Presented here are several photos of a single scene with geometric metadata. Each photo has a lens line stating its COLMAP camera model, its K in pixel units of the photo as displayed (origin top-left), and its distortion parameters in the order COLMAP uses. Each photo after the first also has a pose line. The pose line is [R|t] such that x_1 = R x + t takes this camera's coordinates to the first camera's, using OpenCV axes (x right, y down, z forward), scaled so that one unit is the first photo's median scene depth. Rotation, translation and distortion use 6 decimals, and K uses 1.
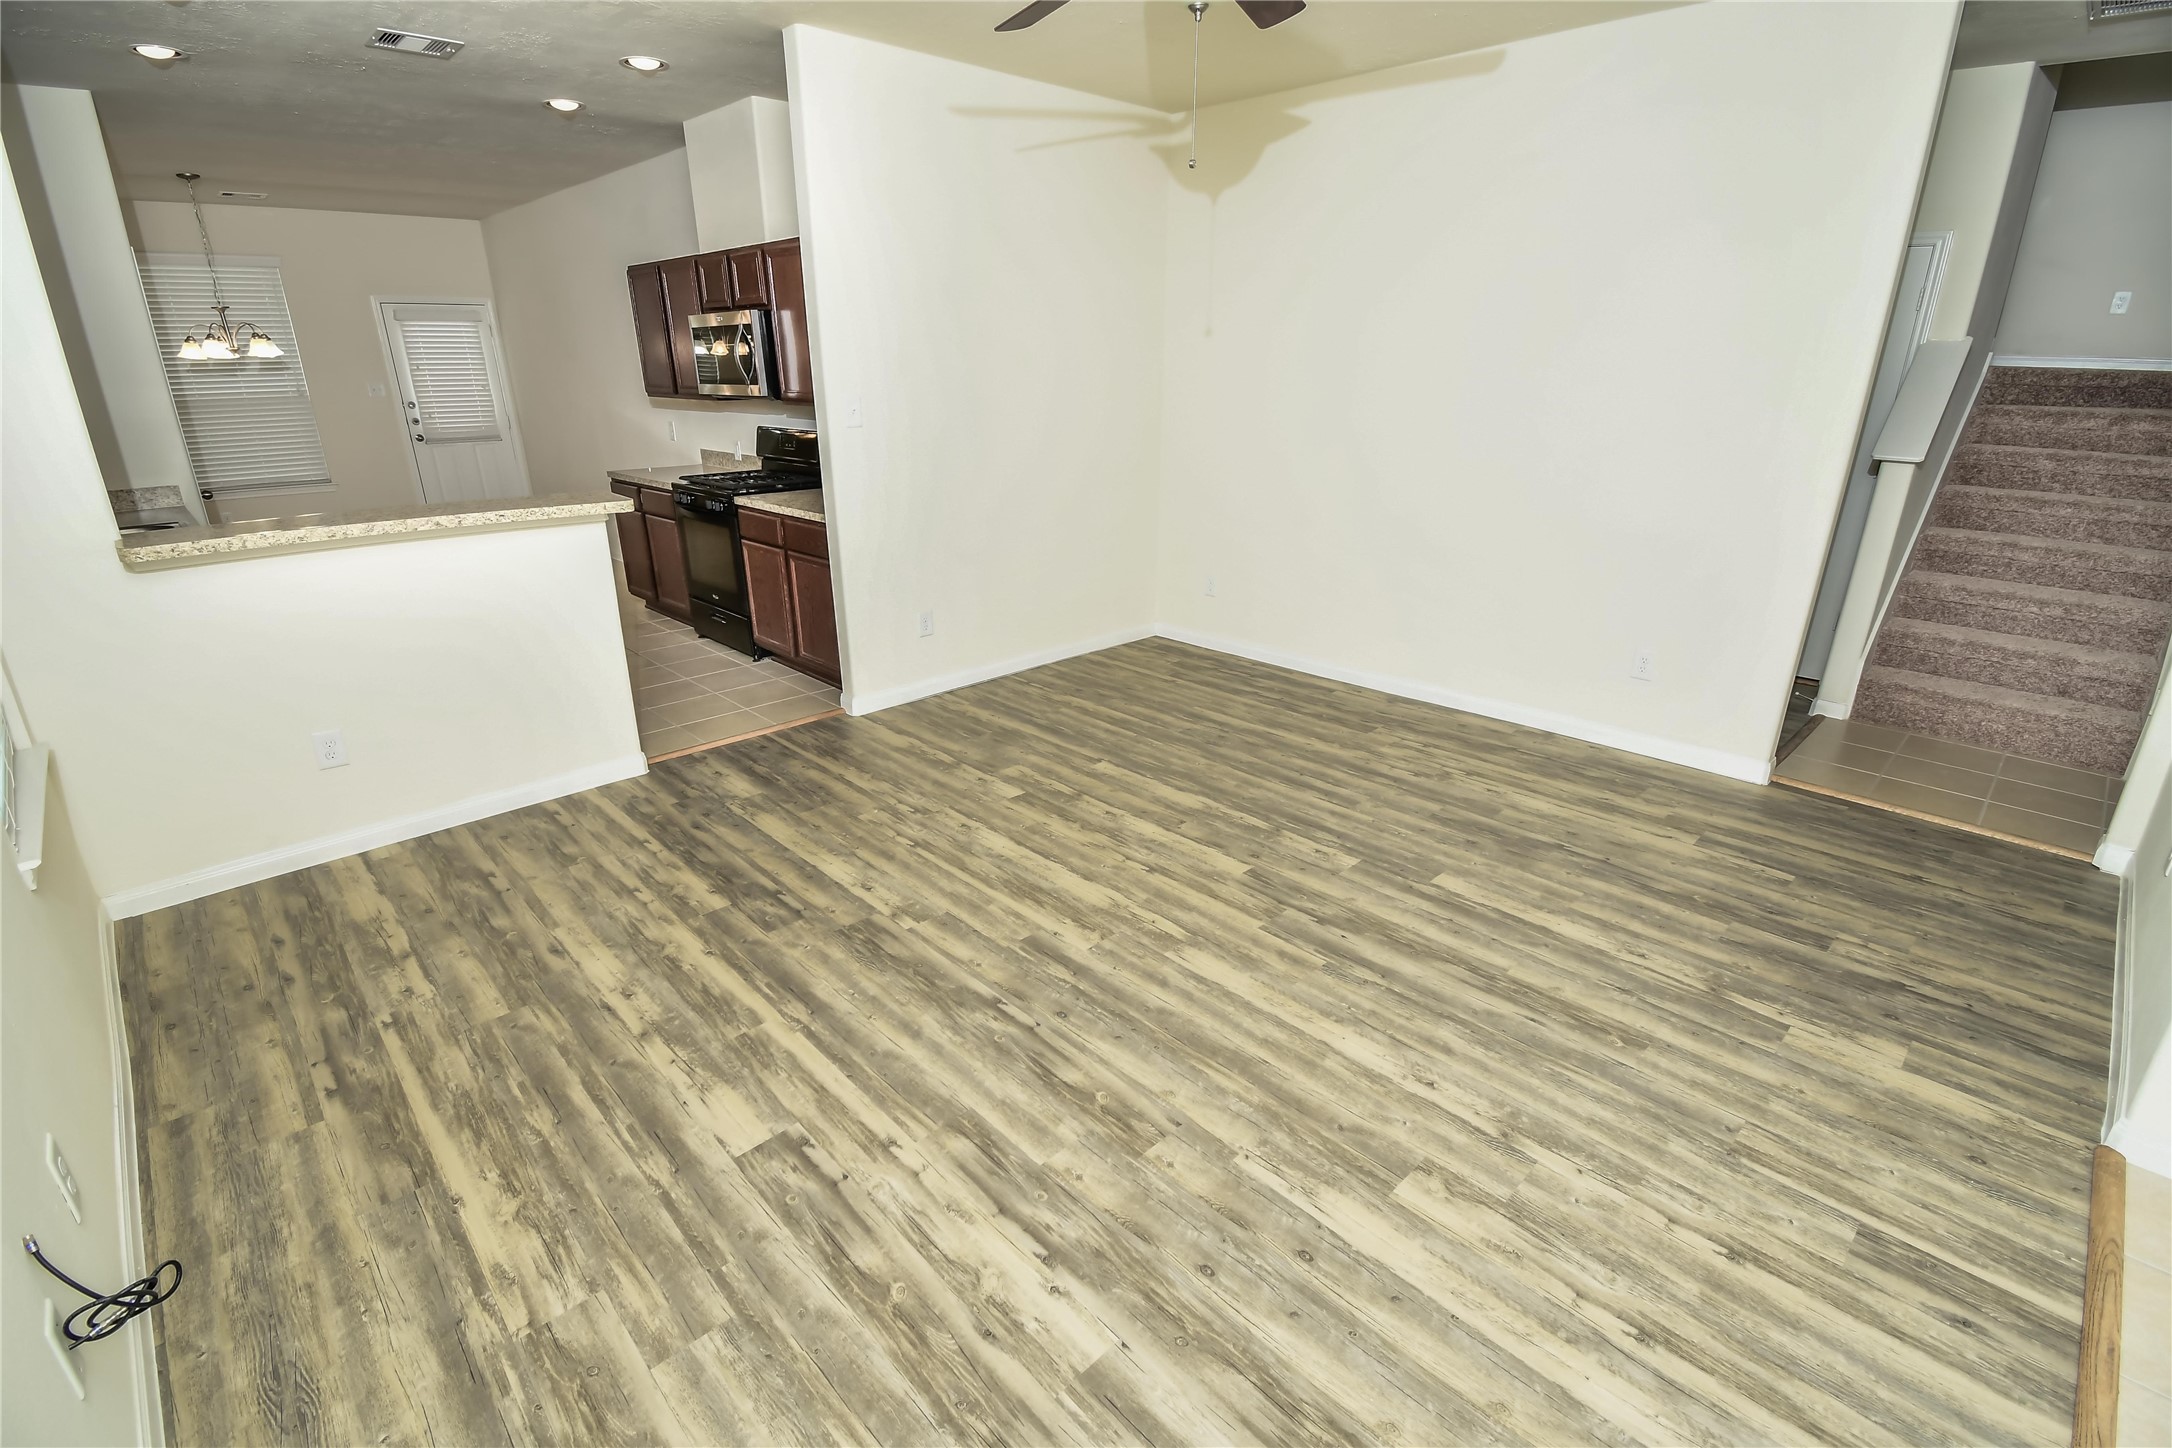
lens RADIAL K [[985.0, 0, 1086.0], [0, 985.0, 724.0], [0, 0, 1]] dist [0.025036, -0.029686]
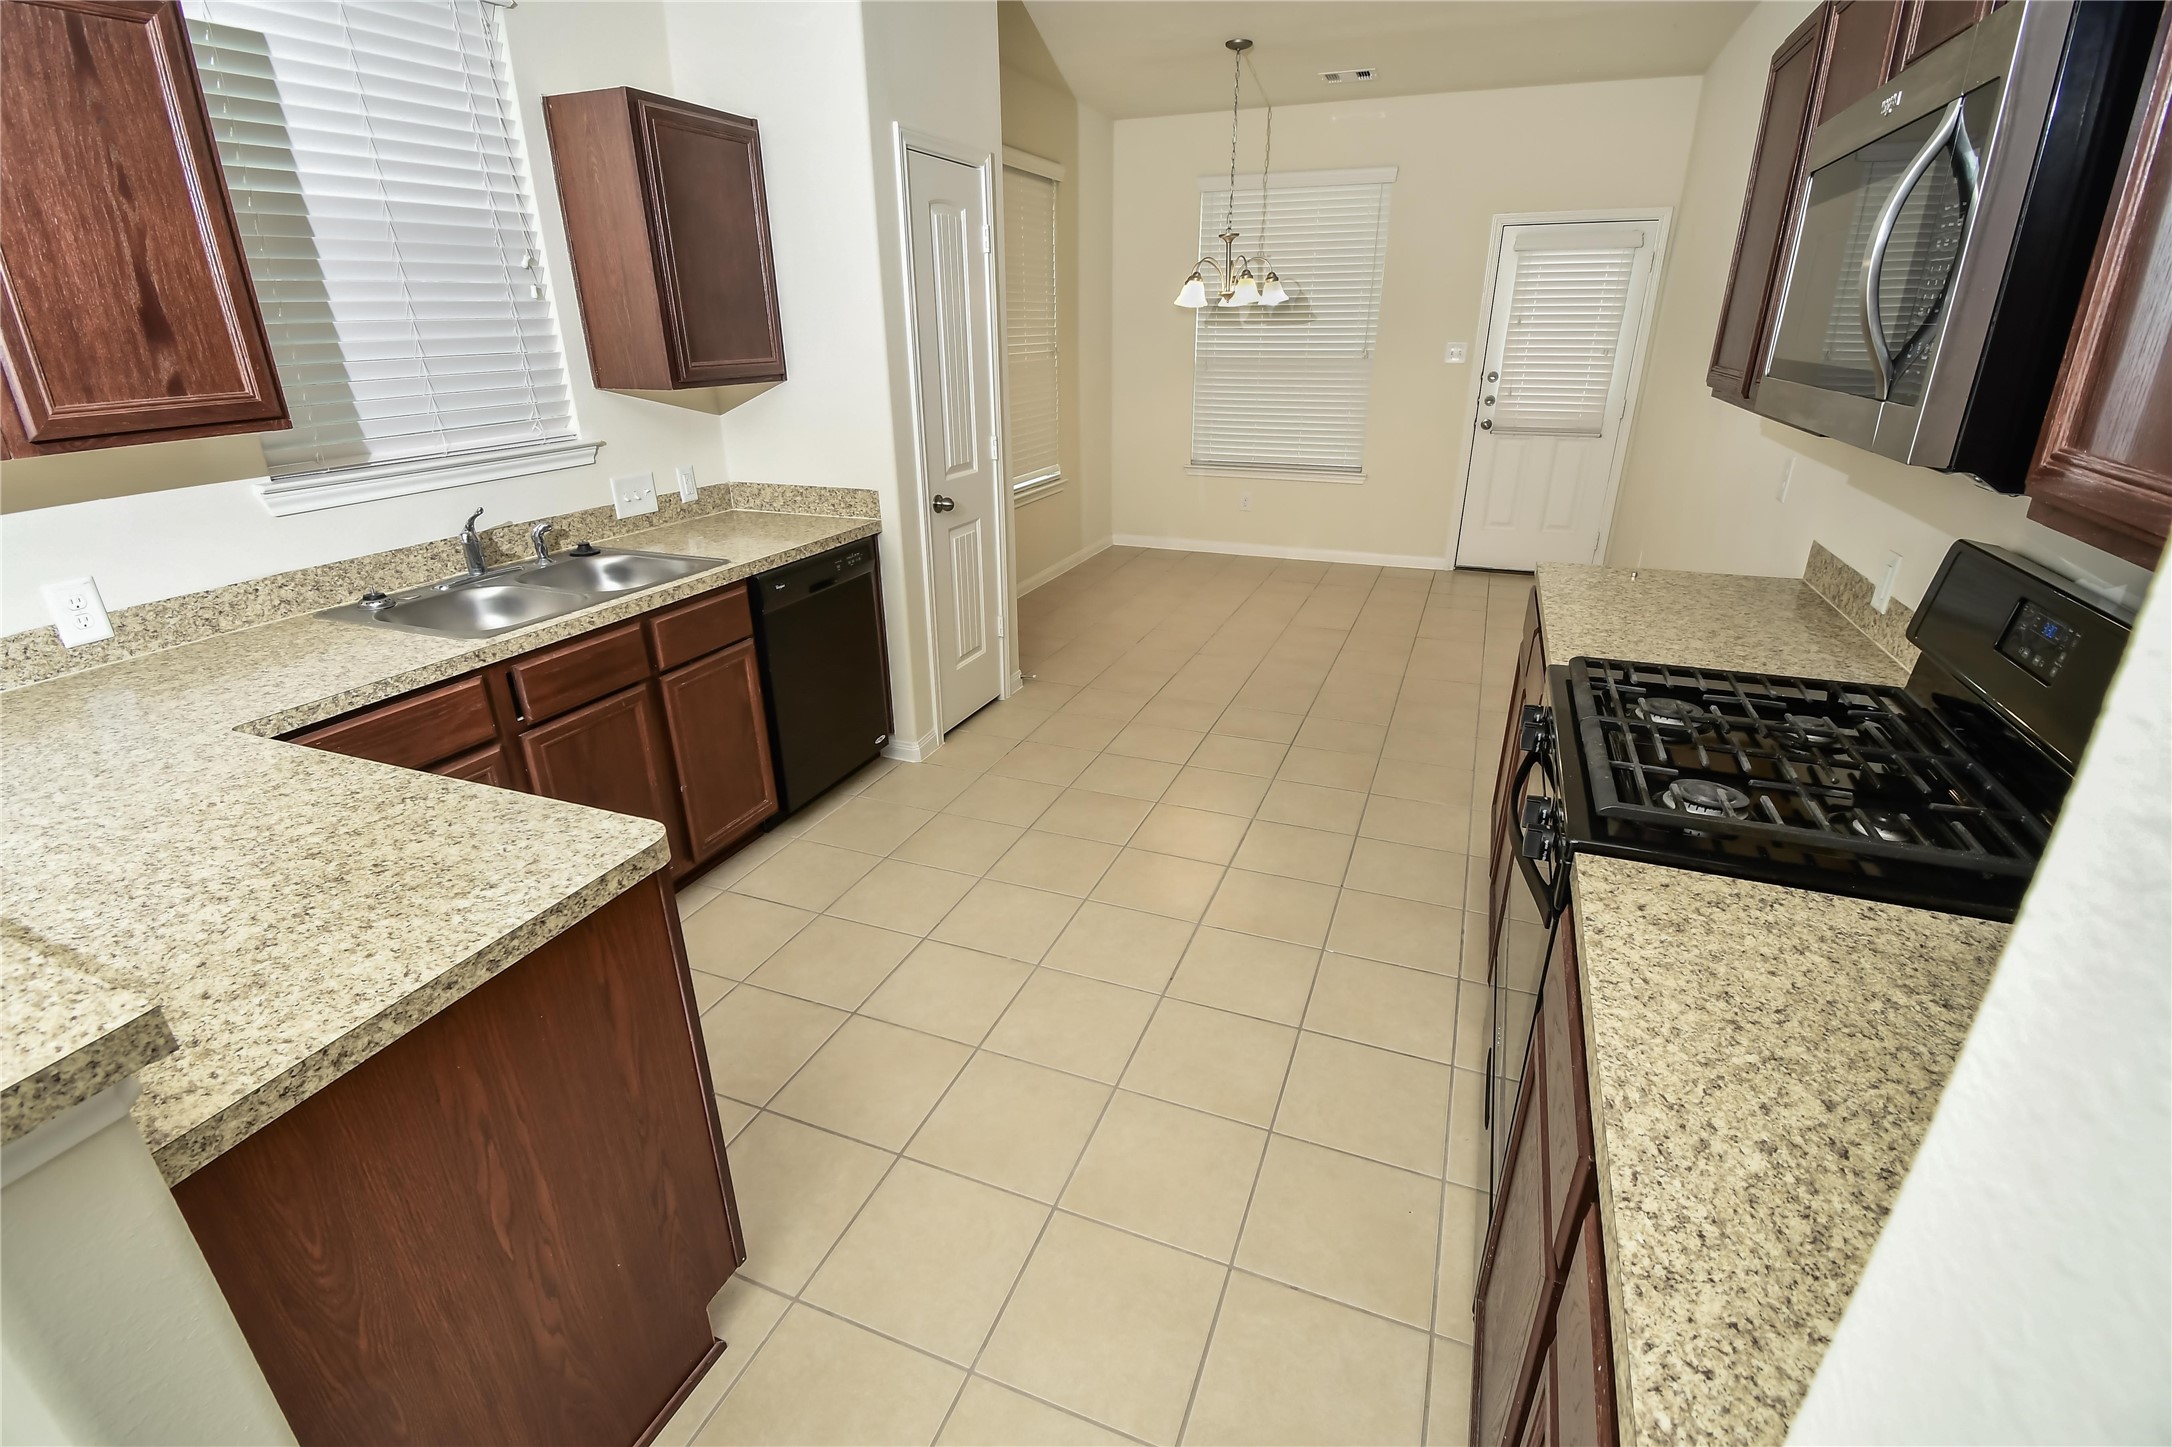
lens RADIAL K [[985.0, 0, 1086.0], [0, 985.0, 723.5], [0, 0, 1]] dist [0.025036, -0.029686]
pose [[0.411479, 0.338606, -0.846186, -0.376856], [-0.307378, 0.925591, 0.220909, -0.516242], [0.858023, 0.169199, 0.484941, 1.427230]]
